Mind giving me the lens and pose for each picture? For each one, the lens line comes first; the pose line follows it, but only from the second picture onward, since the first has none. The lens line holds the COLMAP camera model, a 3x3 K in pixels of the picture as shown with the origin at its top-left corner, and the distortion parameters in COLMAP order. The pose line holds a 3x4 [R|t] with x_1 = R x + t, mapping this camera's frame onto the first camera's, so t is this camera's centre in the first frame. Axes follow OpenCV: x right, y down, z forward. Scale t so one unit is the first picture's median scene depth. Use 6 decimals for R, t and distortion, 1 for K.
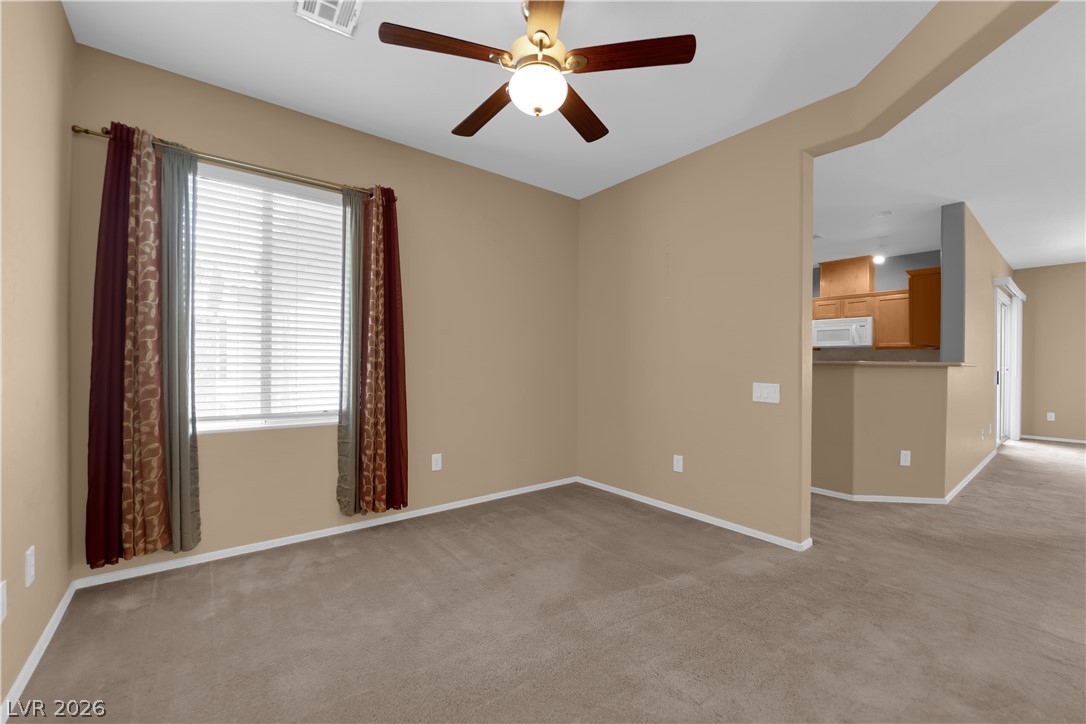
lens RADIAL K [[439.2, 0, 538.2], [0, 439.2, 362.4], [0, 0, 1]] dist [-0.008920, -0.004668]
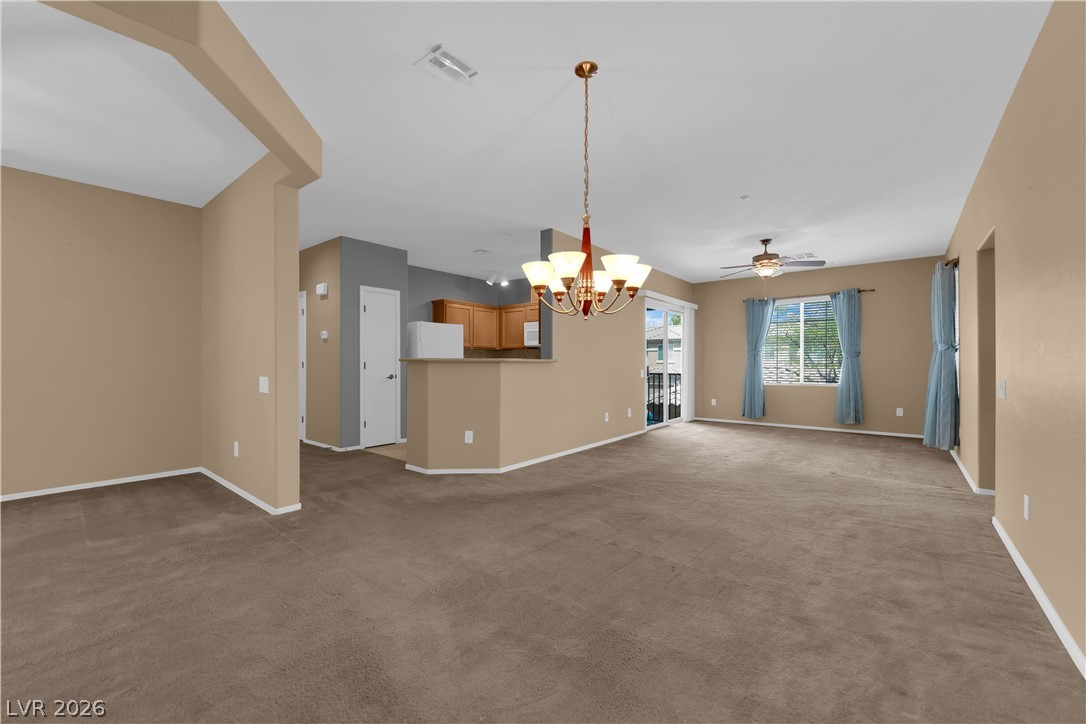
lens RADIAL K [[439.2, 0, 538.2], [0, 439.2, 362.4], [0, 0, 1]] dist [-0.008920, -0.004668]
pose [[0.976877, -0.006392, 0.213708, 0.772688], [0.006036, 0.999979, 0.002322, 0.008763], [-0.213719, -0.000978, 0.976895, -0.245375]]
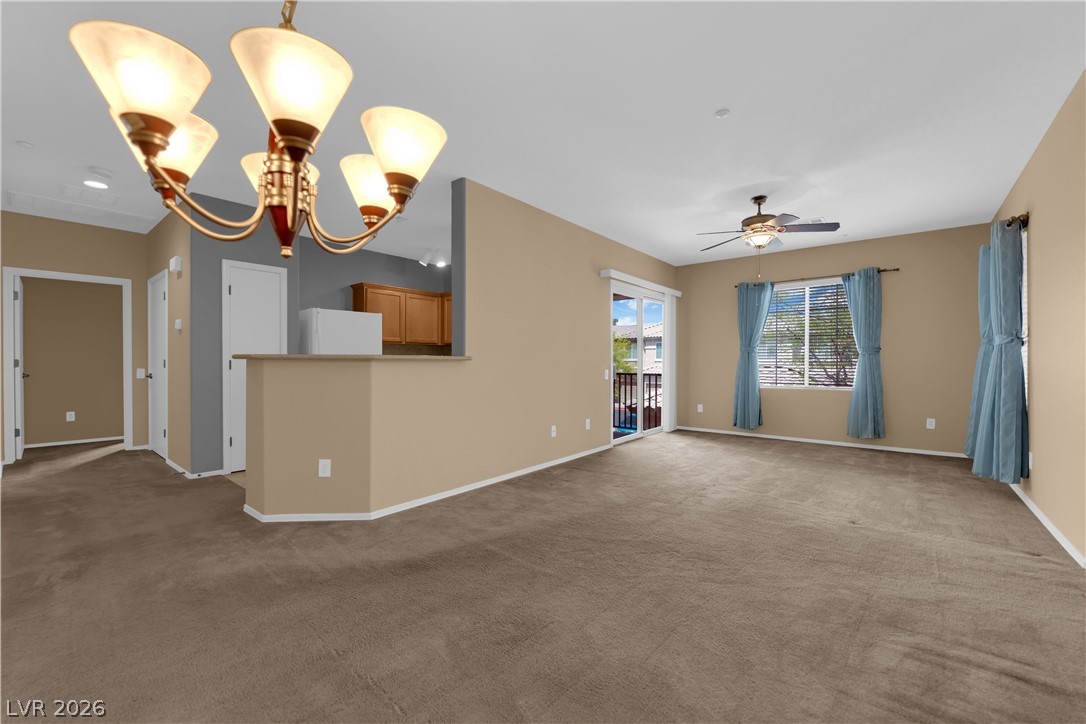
lens RADIAL K [[439.2, 0, 538.2], [0, 439.2, 362.4], [0, 0, 1]] dist [-0.008920, -0.004668]
pose [[0.978165, -0.006934, 0.207712, 1.075452], [0.005735, 0.999963, 0.006373, 0.011122], [-0.207748, -0.005043, 0.978169, 0.080382]]
